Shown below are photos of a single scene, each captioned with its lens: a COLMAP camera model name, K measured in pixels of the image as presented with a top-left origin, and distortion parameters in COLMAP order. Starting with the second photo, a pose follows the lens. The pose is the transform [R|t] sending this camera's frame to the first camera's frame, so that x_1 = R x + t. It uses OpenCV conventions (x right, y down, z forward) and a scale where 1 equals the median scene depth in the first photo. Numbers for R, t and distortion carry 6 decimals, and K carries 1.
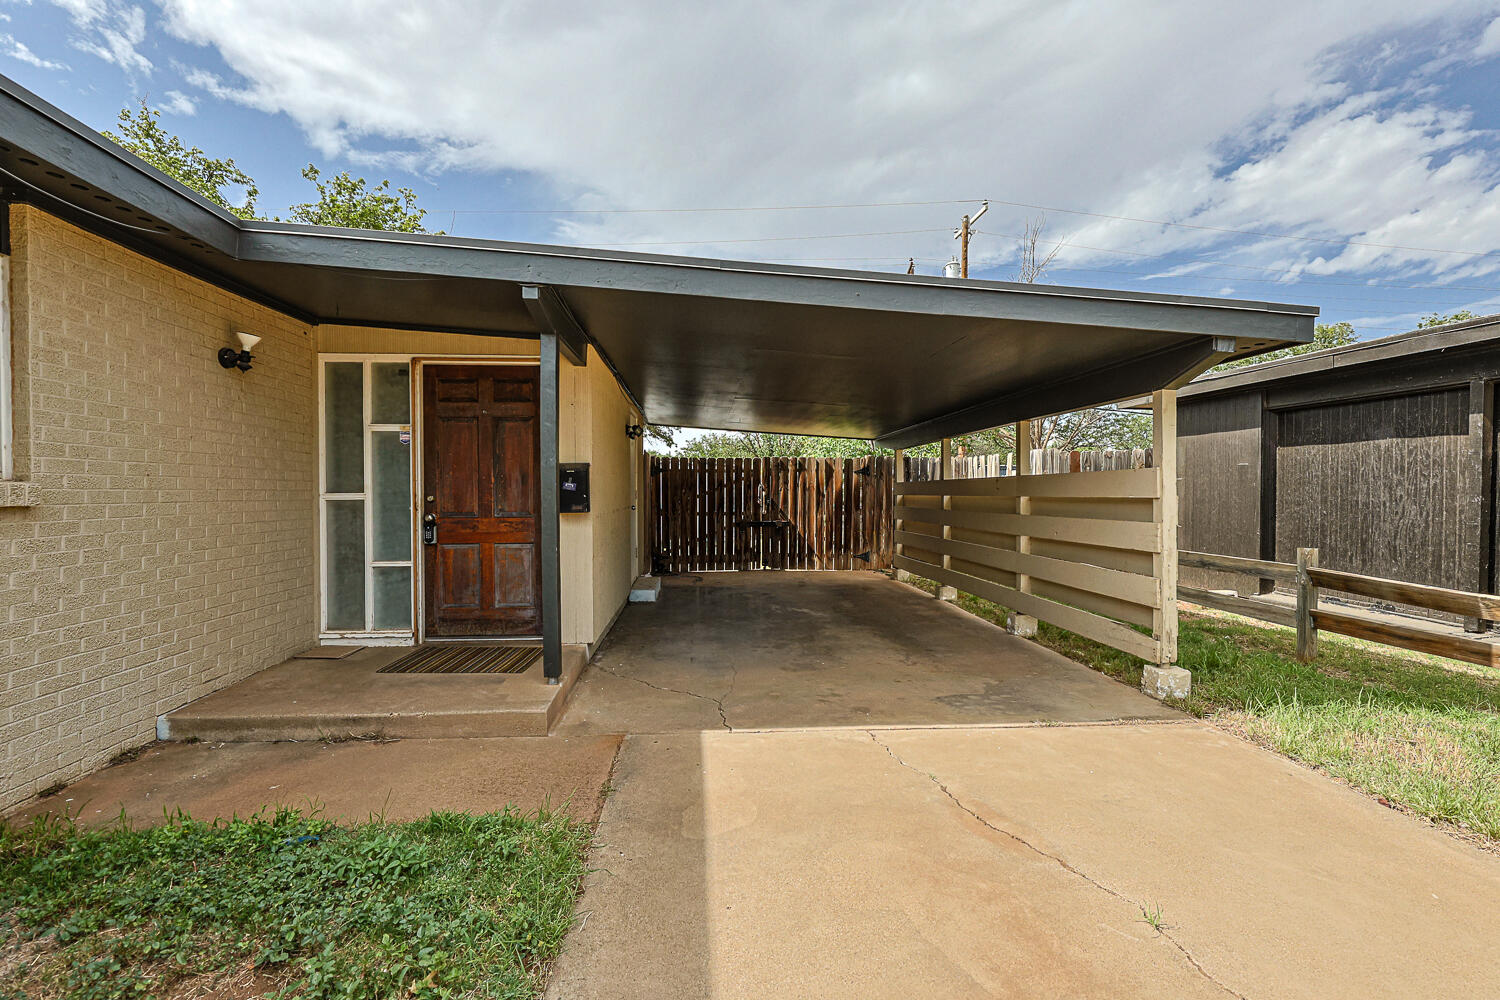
lens RADIAL K [[649.8, 0, 730.6], [0, 649.8, 500.9], [0, 0, 1]] dist [-0.002200, -0.000646]
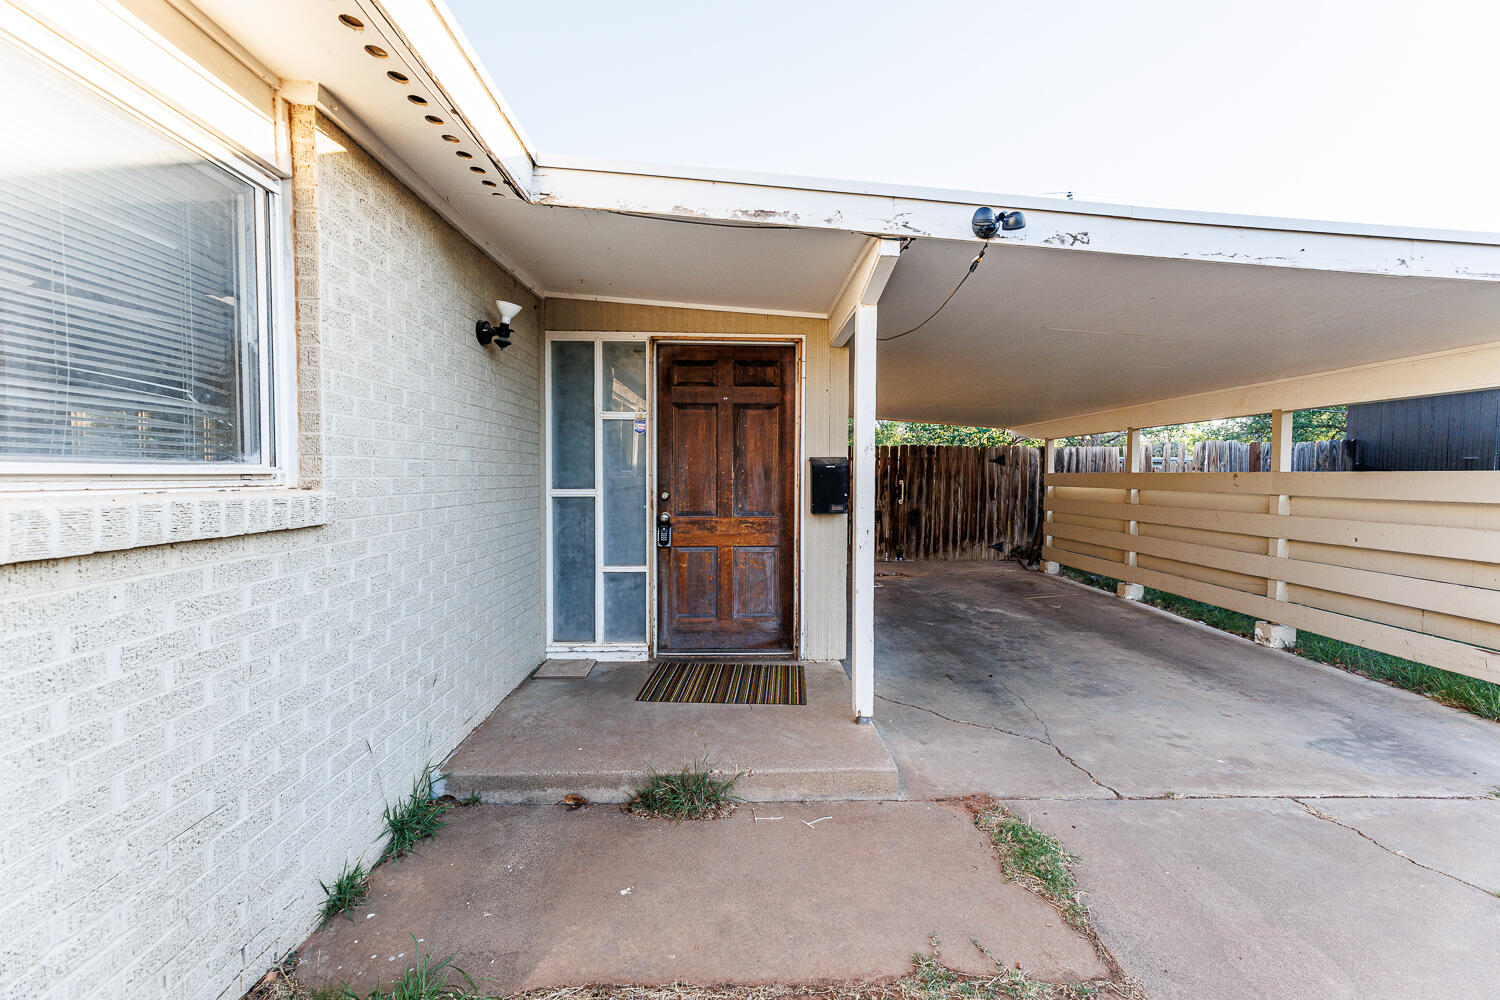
lens RADIAL K [[598.1, 0, 755.6], [0, 598.1, 492.9], [0, 0, 1]] dist [-0.001360, 0.004727]
pose [[0.999689, 0.008007, -0.023628, -0.322359], [-0.007567, 0.999797, 0.018675, -0.023813], [0.023773, -0.018491, 0.999546, 0.186678]]
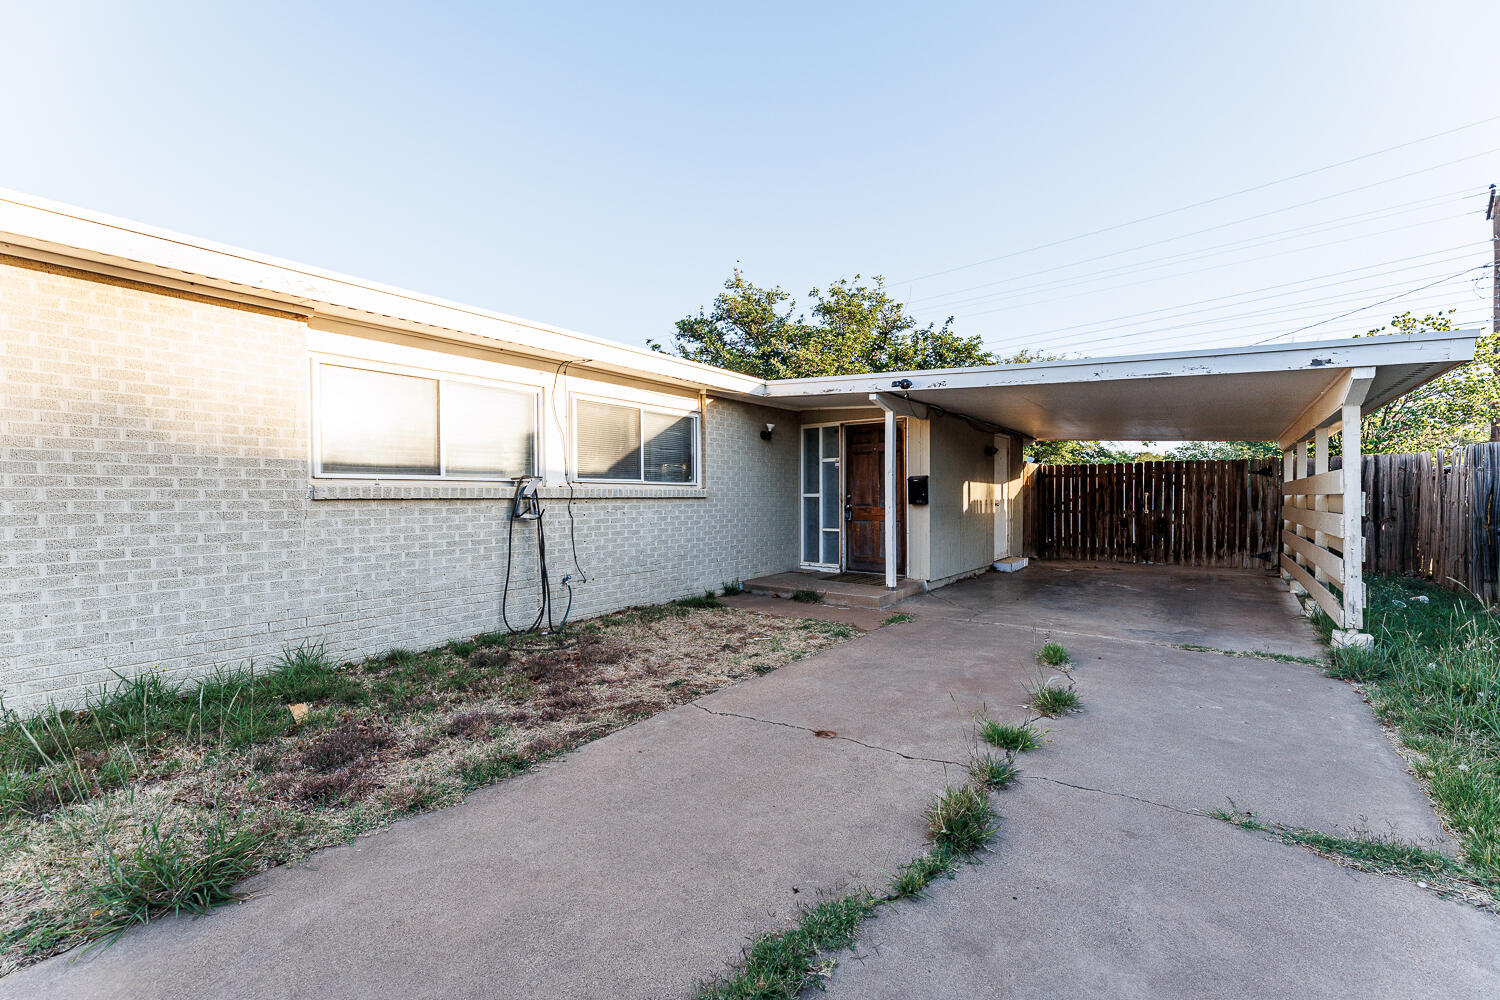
lens RADIAL K [[596.5, 0, 759.2], [0, 596.5, 504.2], [0, 0, 1]] dist [0.000043, 0.000310]
pose [[0.760943, 0.006274, -0.648788, 0.473433], [-0.007037, 0.999974, 0.001417, 0.019258], [0.648780, 0.003487, 0.760968, -0.499270]]
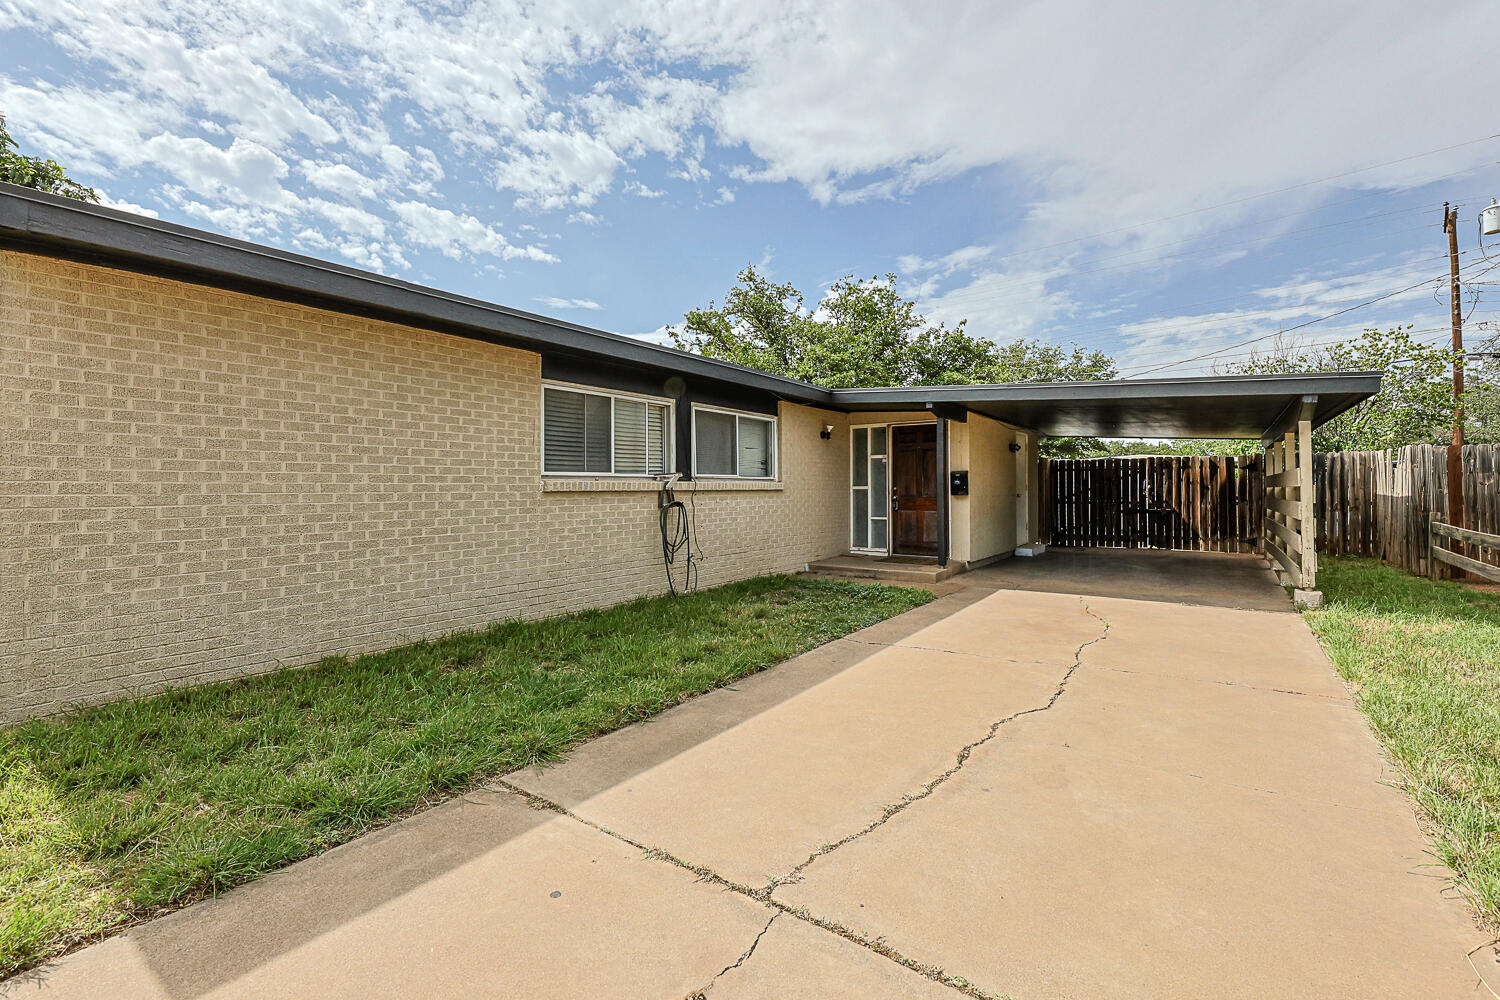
lens RADIAL K [[658.9, 0, 743.2], [0, 658.9, 480.3], [0, 0, 1]] dist [-0.008976, 0.000034]
pose [[0.782518, -0.010240, -0.622544, 0.506647], [-0.005910, 0.999698, -0.023872, 0.024253], [0.622600, 0.022359, 0.782221, -1.029939]]
